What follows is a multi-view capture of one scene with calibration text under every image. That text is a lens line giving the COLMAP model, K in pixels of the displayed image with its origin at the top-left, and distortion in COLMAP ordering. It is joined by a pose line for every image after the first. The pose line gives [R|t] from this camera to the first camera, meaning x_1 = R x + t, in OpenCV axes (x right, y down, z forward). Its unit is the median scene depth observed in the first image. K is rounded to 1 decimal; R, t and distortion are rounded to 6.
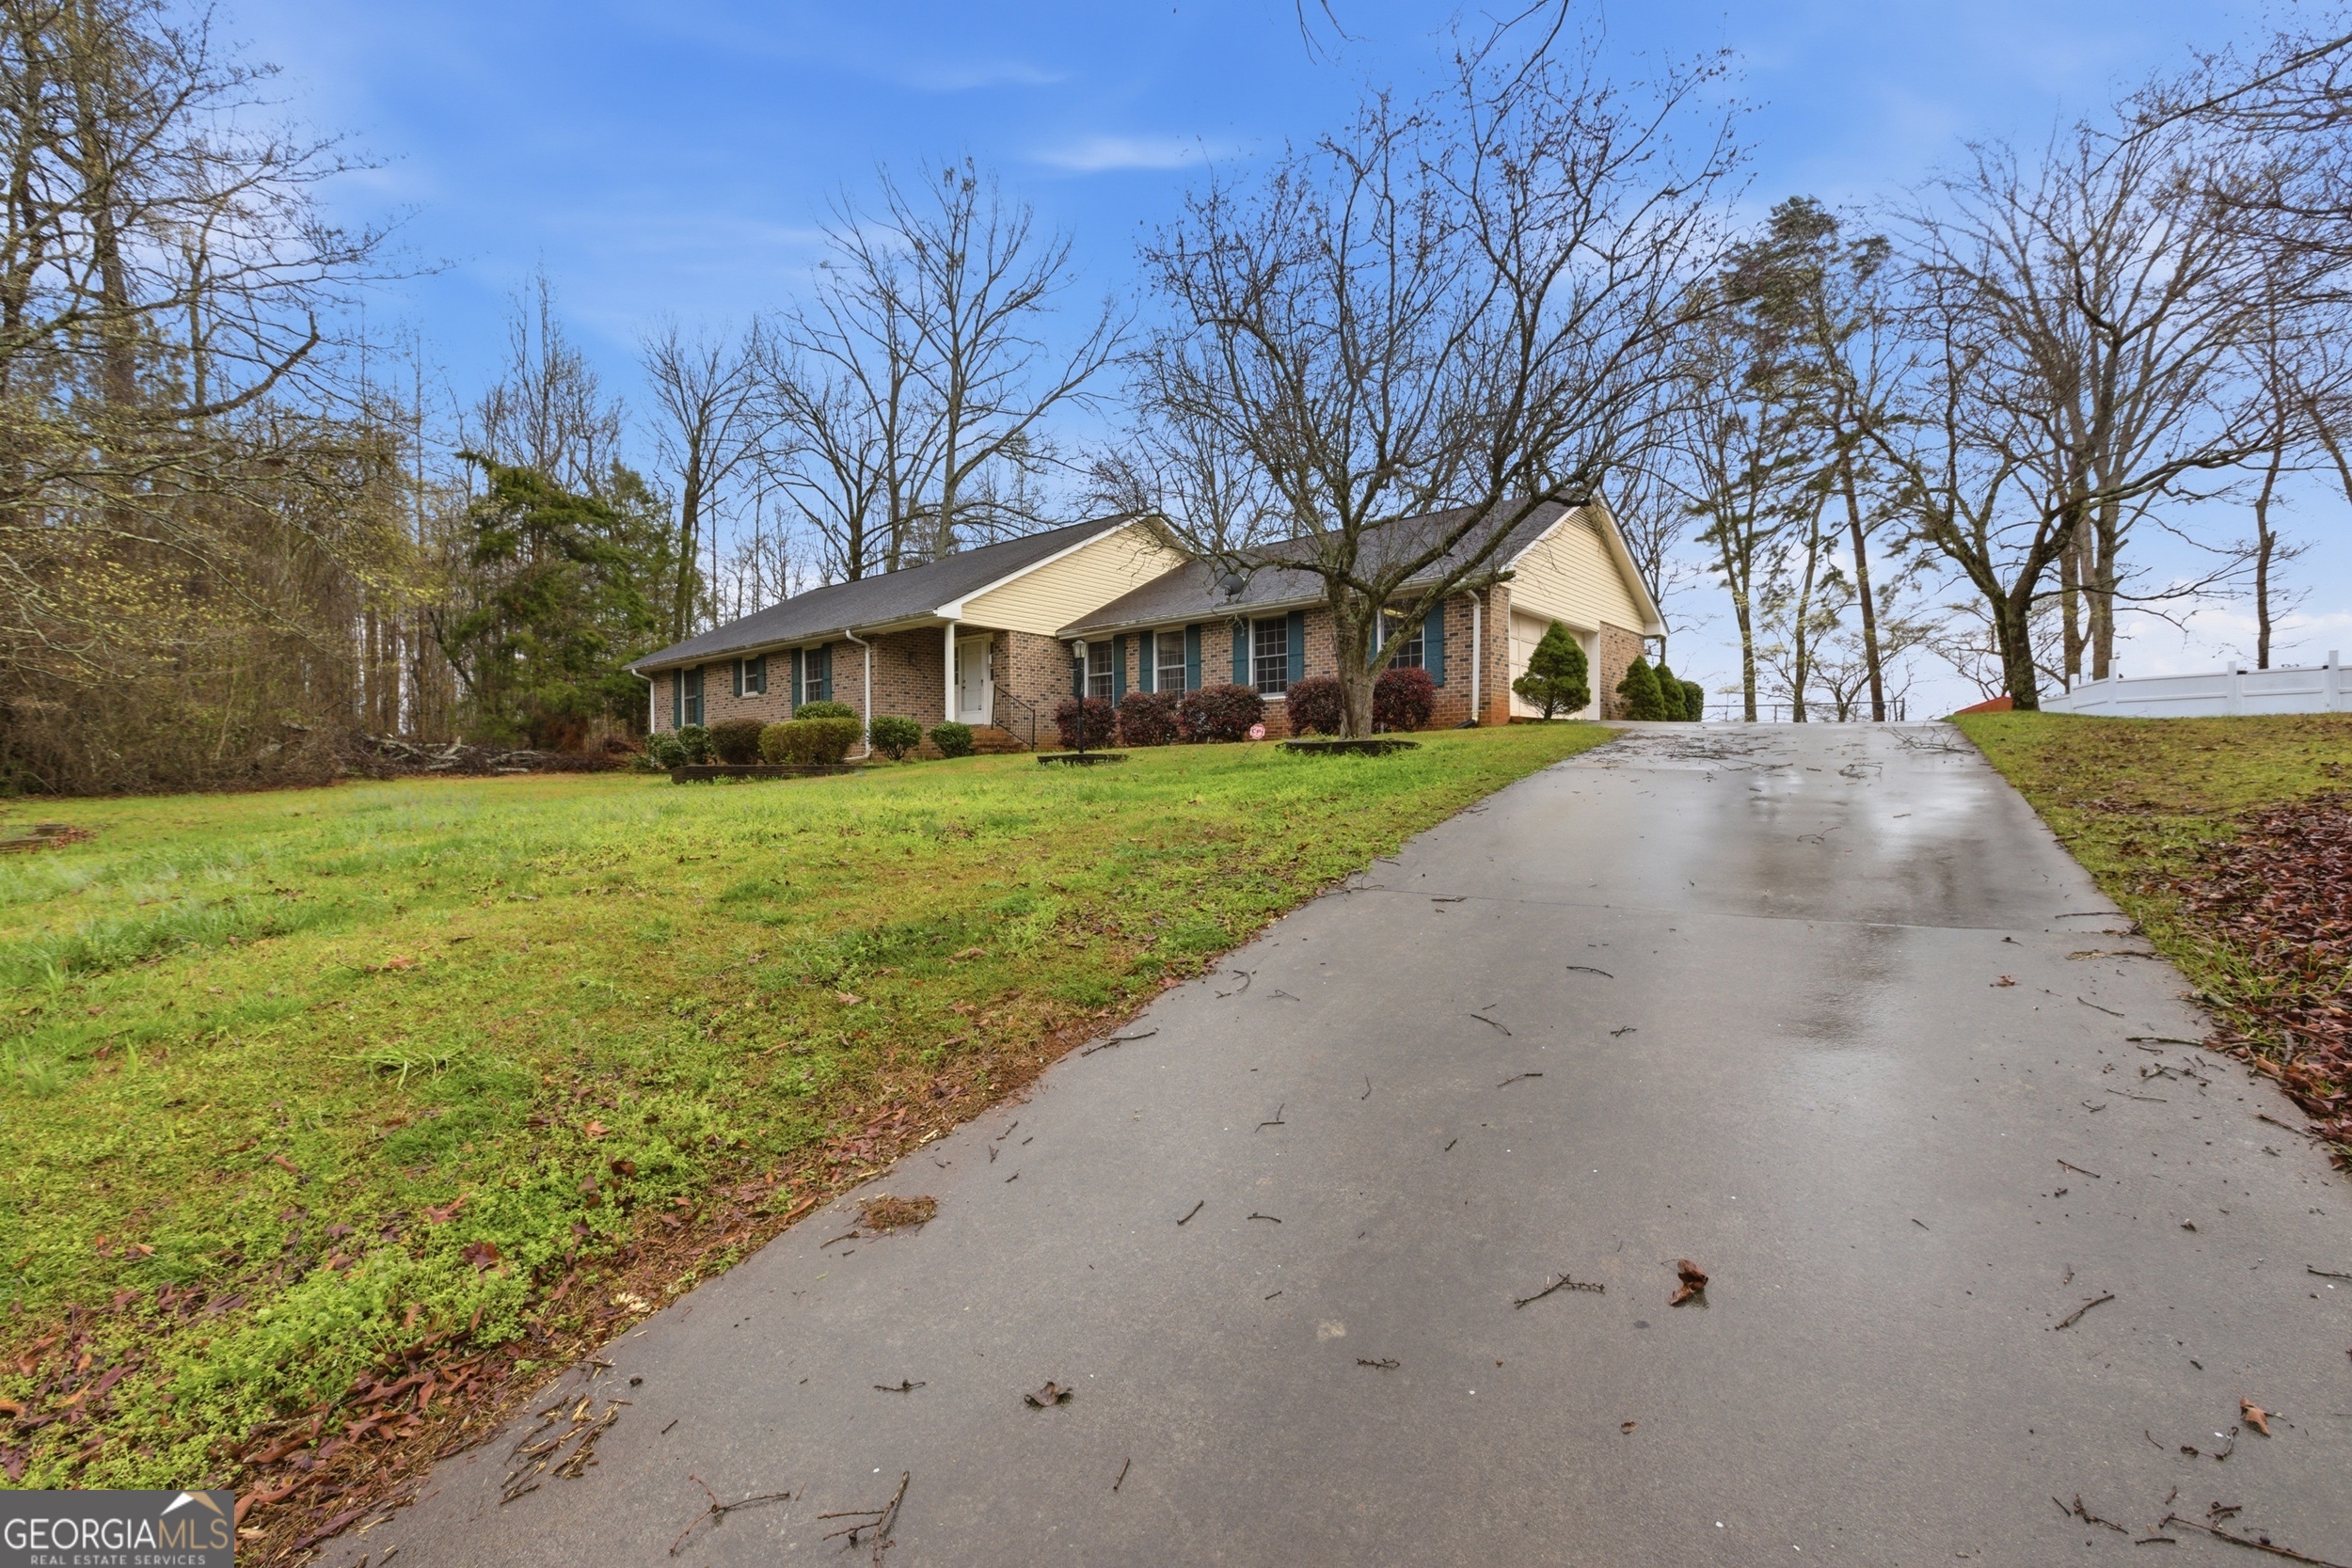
lens RADIAL K [[1058.1, 0, 1166.9], [0, 1058.1, 788.7], [0, 0, 1]] dist [-0.003508, -0.000163]
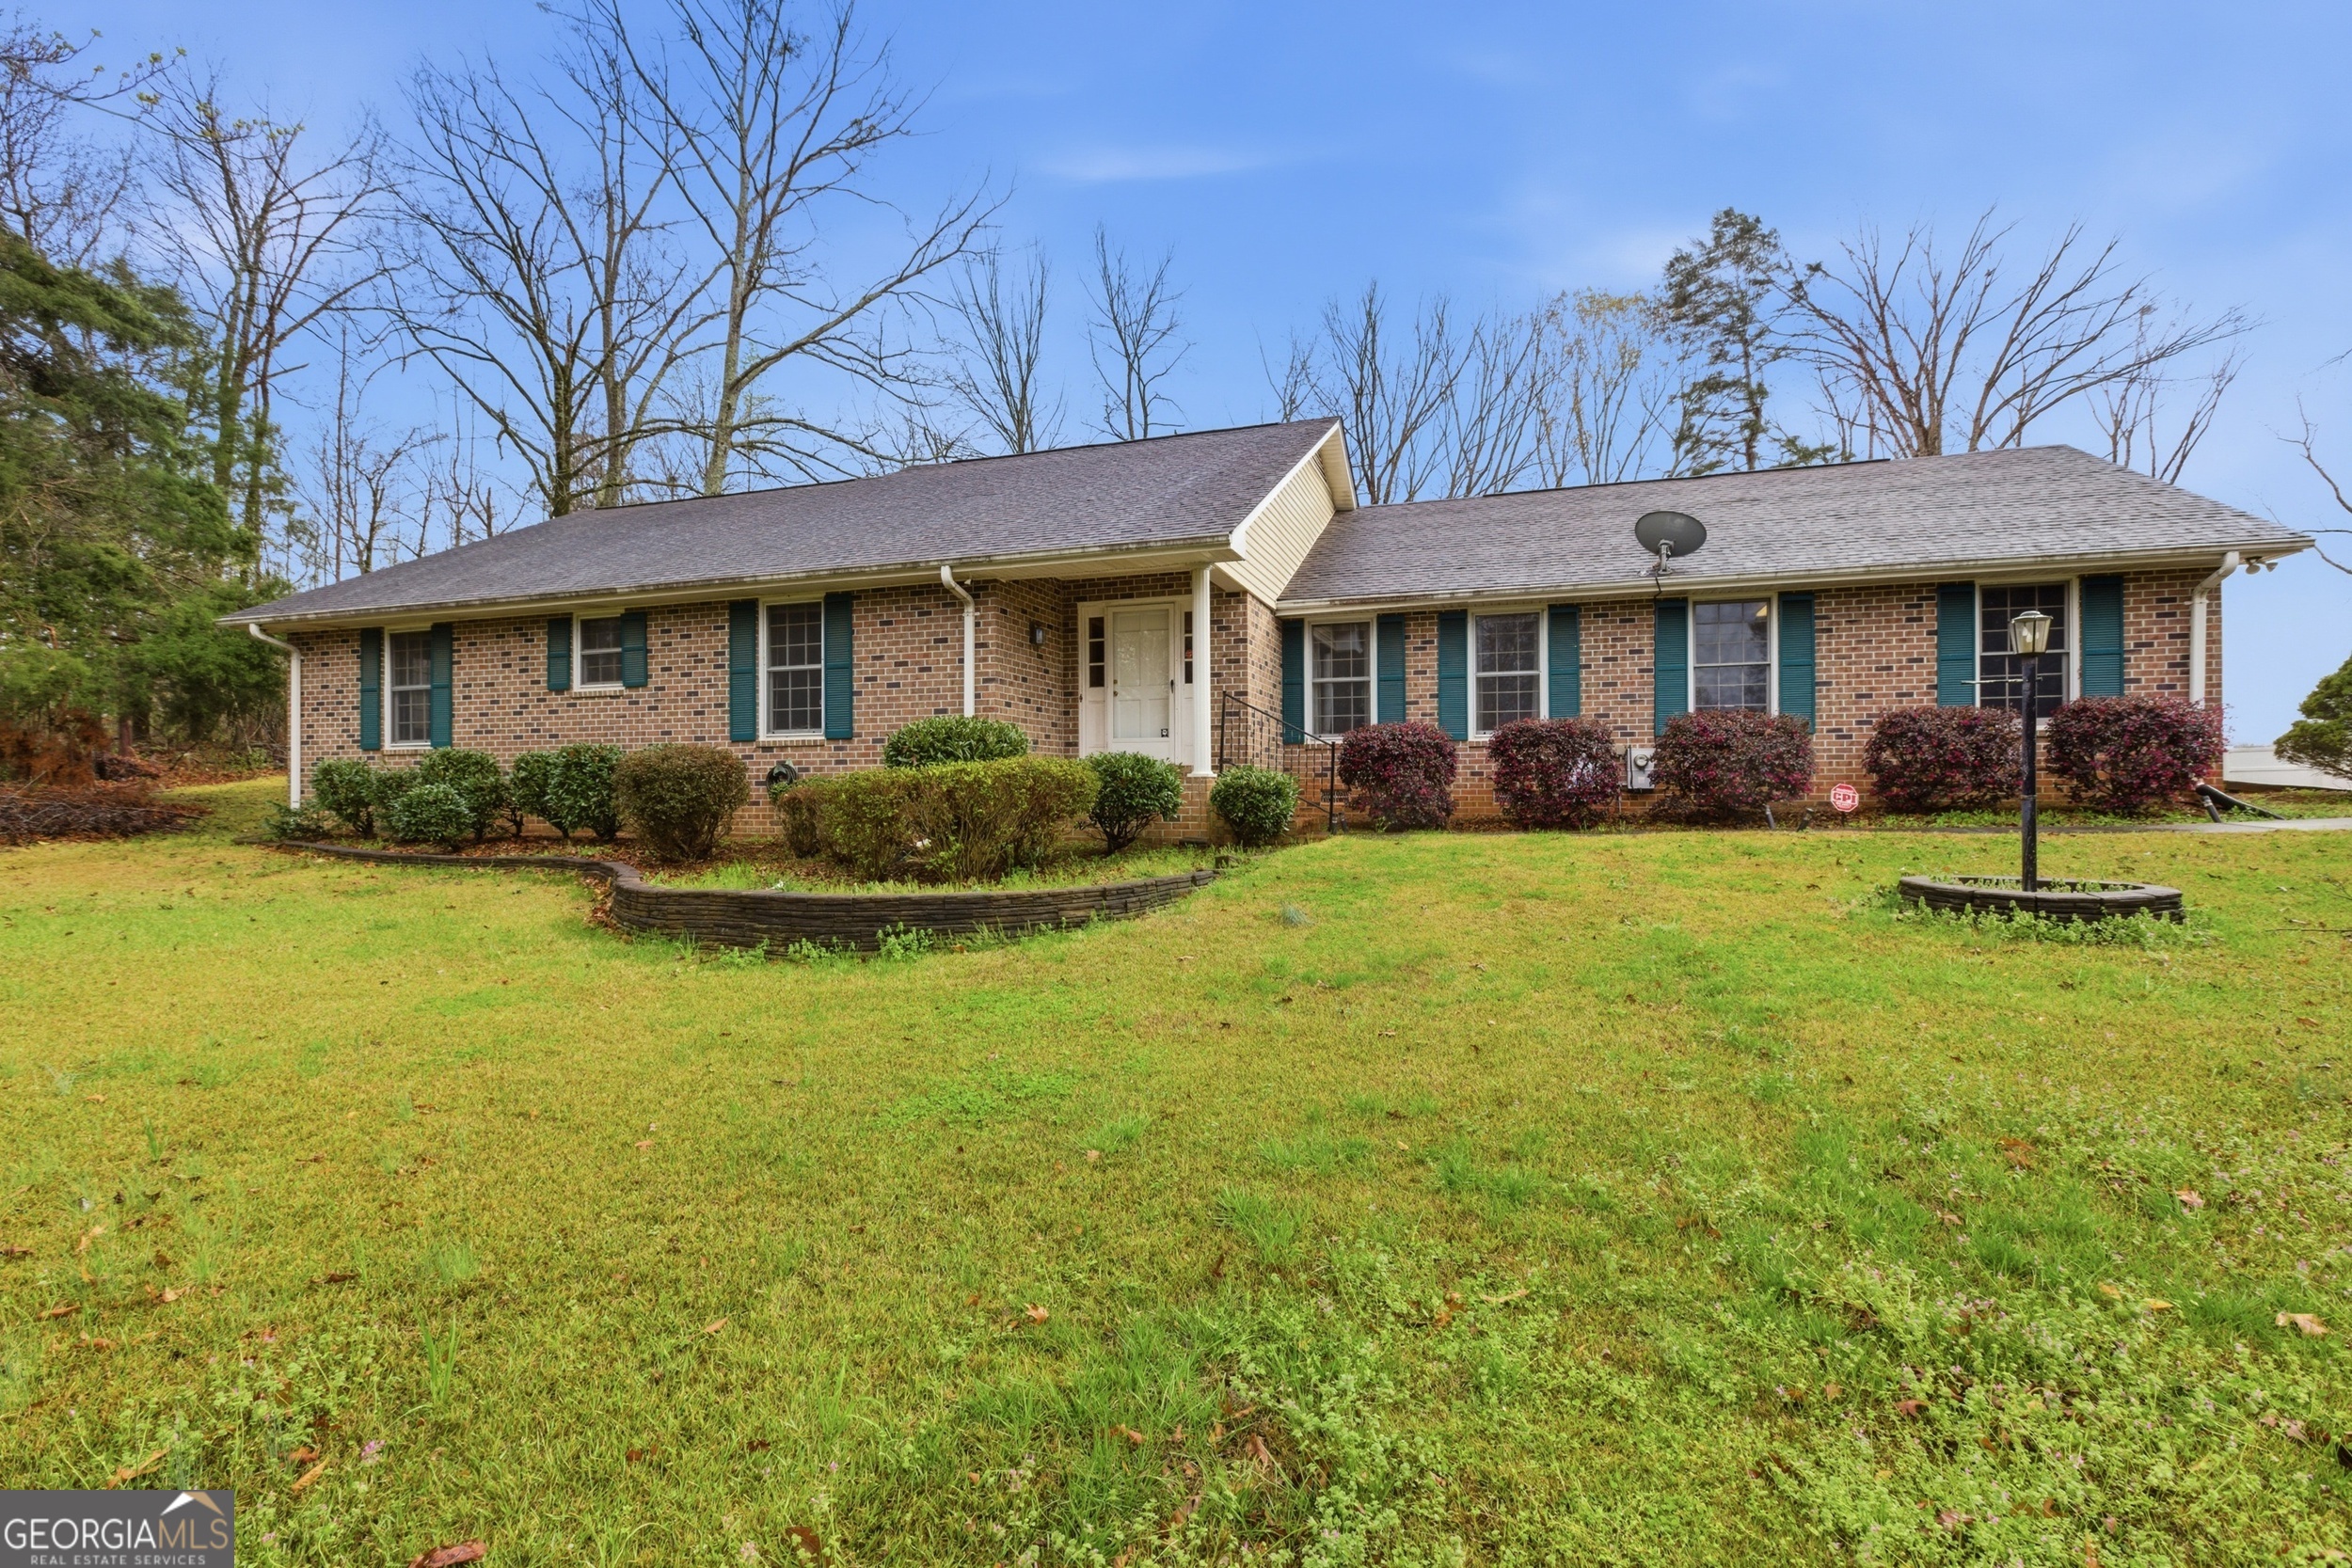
lens RADIAL K [[1043.3, 0, 1170.8], [0, 1043.3, 773.6], [0, 0, 1]] dist [-0.003808, -0.000246]
pose [[0.924780, 0.007218, 0.380433, -0.468757], [-0.000547, 0.999844, -0.017641, -0.058004], [-0.380501, 0.016106, 0.924640, 0.634983]]
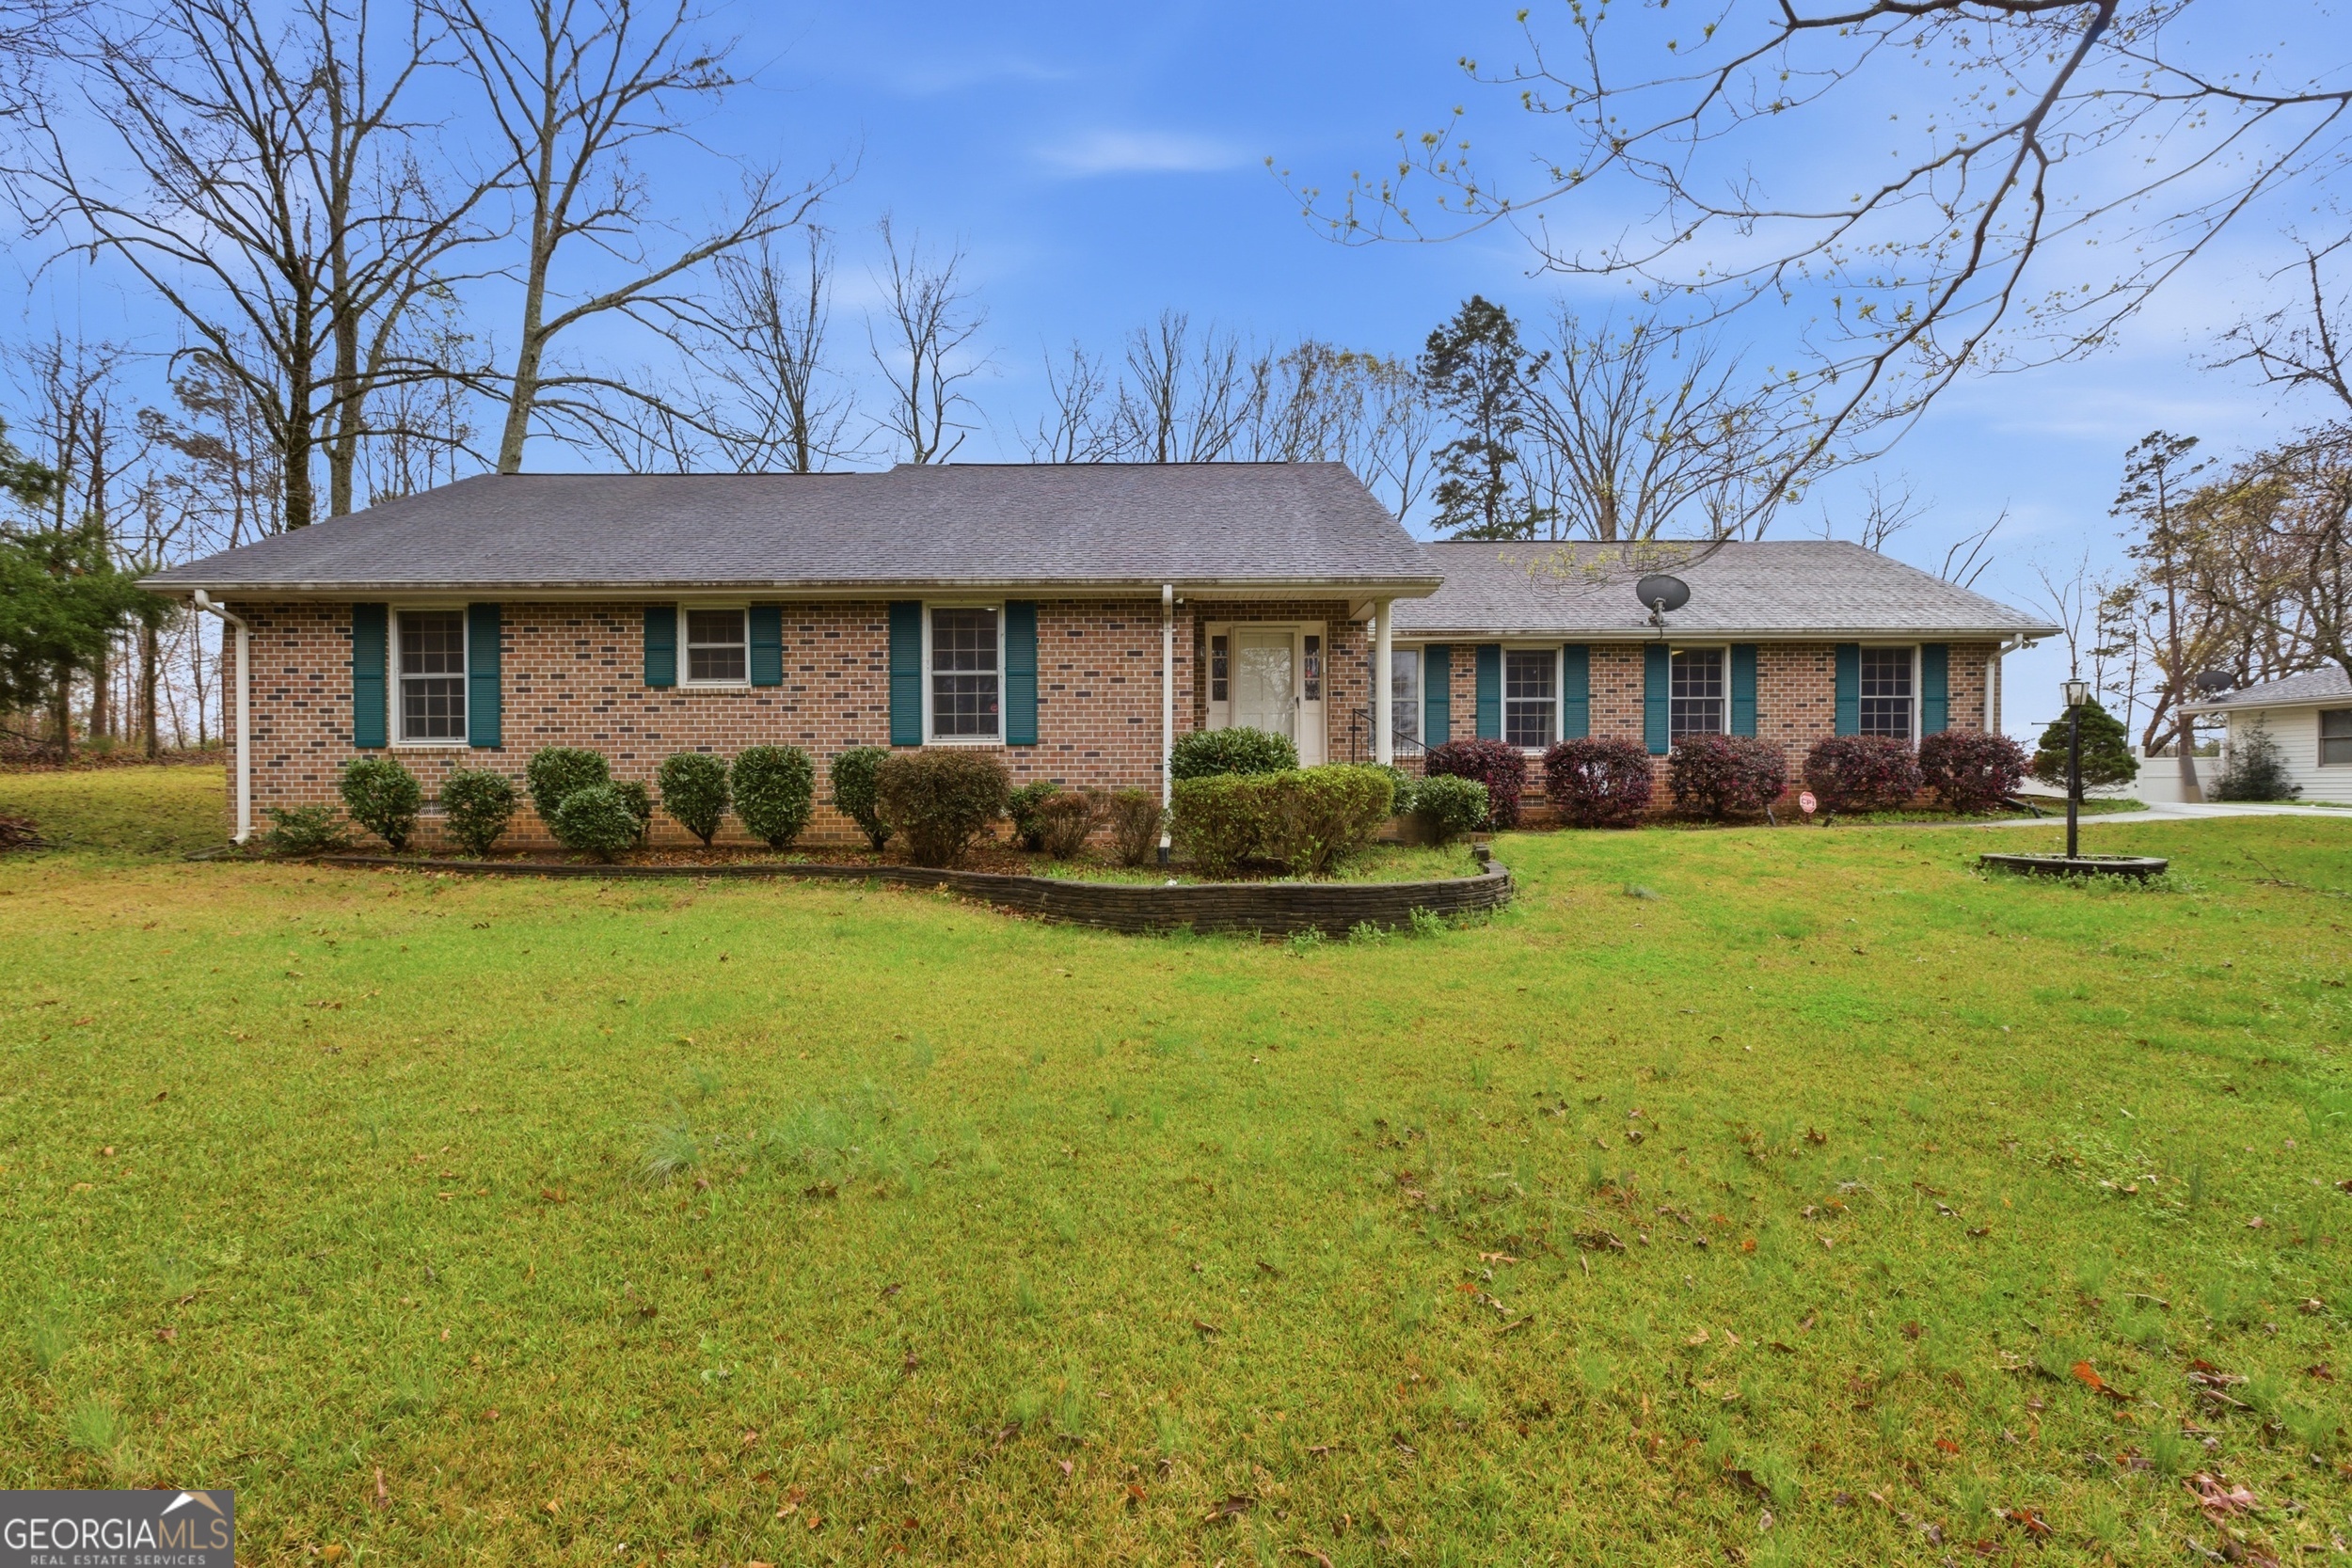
lens RADIAL K [[1058.1, 0, 1166.9], [0, 1058.1, 788.7], [0, 0, 1]] dist [-0.003508, -0.000163]
pose [[0.755892, 0.008692, 0.654639, -0.771208], [-0.000367, 0.999917, -0.012853, -0.054850], [-0.654696, 0.009476, 0.755833, 0.744149]]
